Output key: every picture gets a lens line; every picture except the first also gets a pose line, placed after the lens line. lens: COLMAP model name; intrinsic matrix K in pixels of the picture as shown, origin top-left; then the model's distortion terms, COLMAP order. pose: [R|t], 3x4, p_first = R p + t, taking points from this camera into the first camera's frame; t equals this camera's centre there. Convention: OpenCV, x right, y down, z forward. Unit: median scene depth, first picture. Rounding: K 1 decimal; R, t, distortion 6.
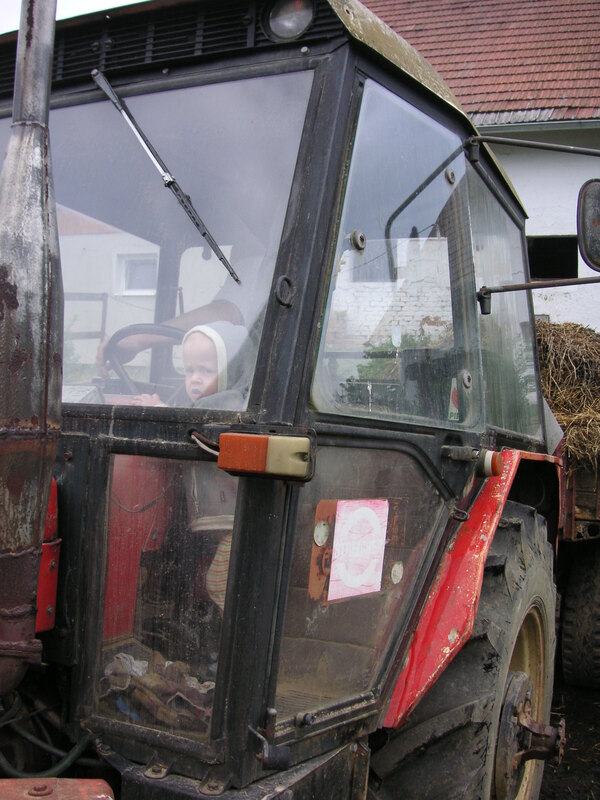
lens RADIAL K [[932.0, 0, 297.1], [0, 932.0, 395.0], [0, 0, 1]] dist [-0.115527, 0.000000]
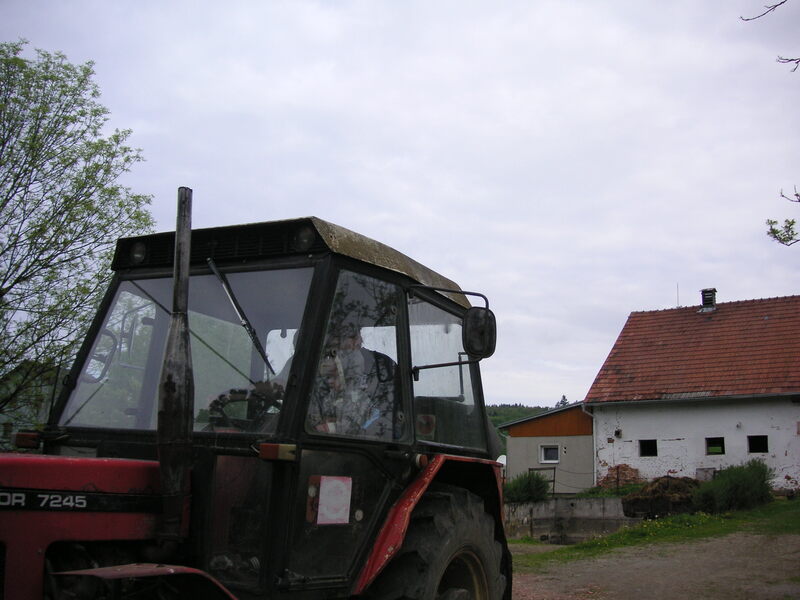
lens RADIAL K [[932.0, 0, 401.6], [0, 932.0, 300.9], [0, 0, 1]] dist [-0.115527, 0.000000]
pose [[0.999616, -0.020230, -0.018913, 0.262141], [0.017593, 0.991299, -0.130451, -0.003263], [0.021387, 0.130068, 0.991274, -1.095895]]
